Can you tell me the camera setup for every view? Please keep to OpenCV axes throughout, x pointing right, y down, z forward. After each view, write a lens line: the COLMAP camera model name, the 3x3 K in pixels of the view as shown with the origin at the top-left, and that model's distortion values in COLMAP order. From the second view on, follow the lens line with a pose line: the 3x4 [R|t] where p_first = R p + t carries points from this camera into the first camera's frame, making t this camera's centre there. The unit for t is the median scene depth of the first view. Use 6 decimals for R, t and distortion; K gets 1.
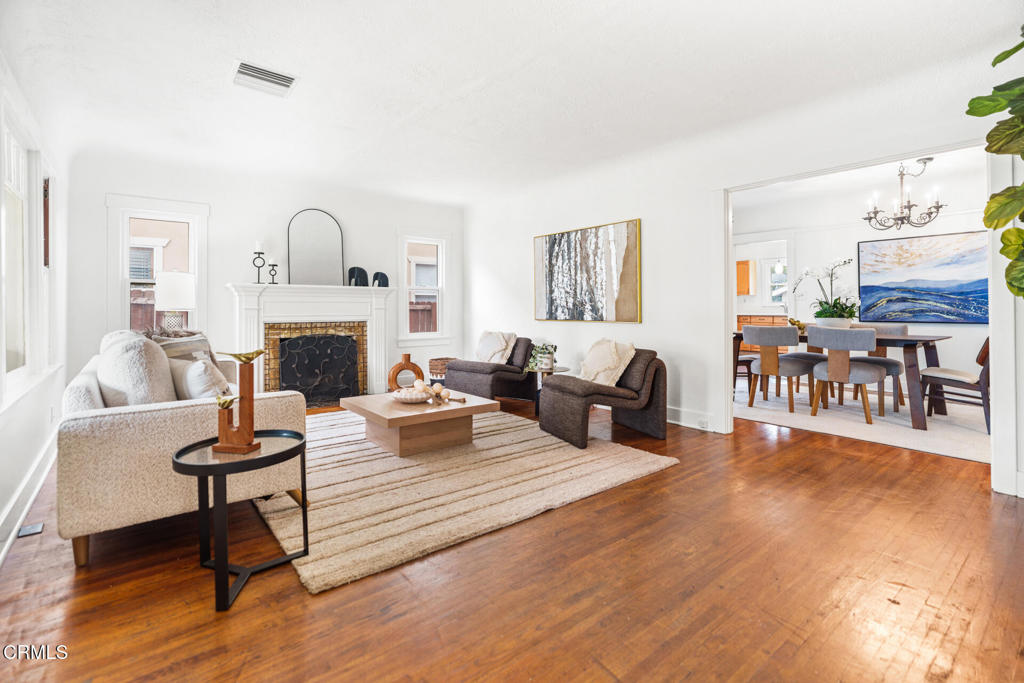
lens RADIAL K [[475.1, 0, 510.1], [0, 475.1, 308.1], [0, 0, 1]] dist [-0.001563, -0.000210]
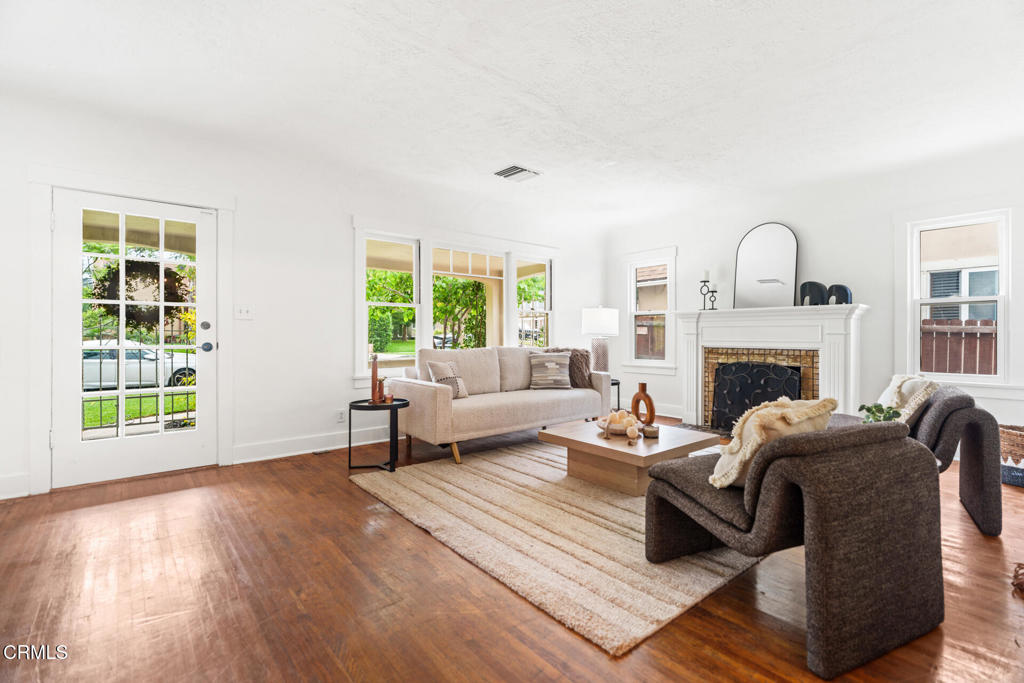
lens RADIAL K [[463.9, 0, 510.1], [0, 463.9, 339.3], [0, 0, 1]] dist [-0.001416, 0.000176]
pose [[0.013622, 0.011782, -0.999838, 0.489891], [-0.000082, 0.999931, 0.011782, 0.001633], [0.999907, -0.000079, 0.013622, 0.533495]]
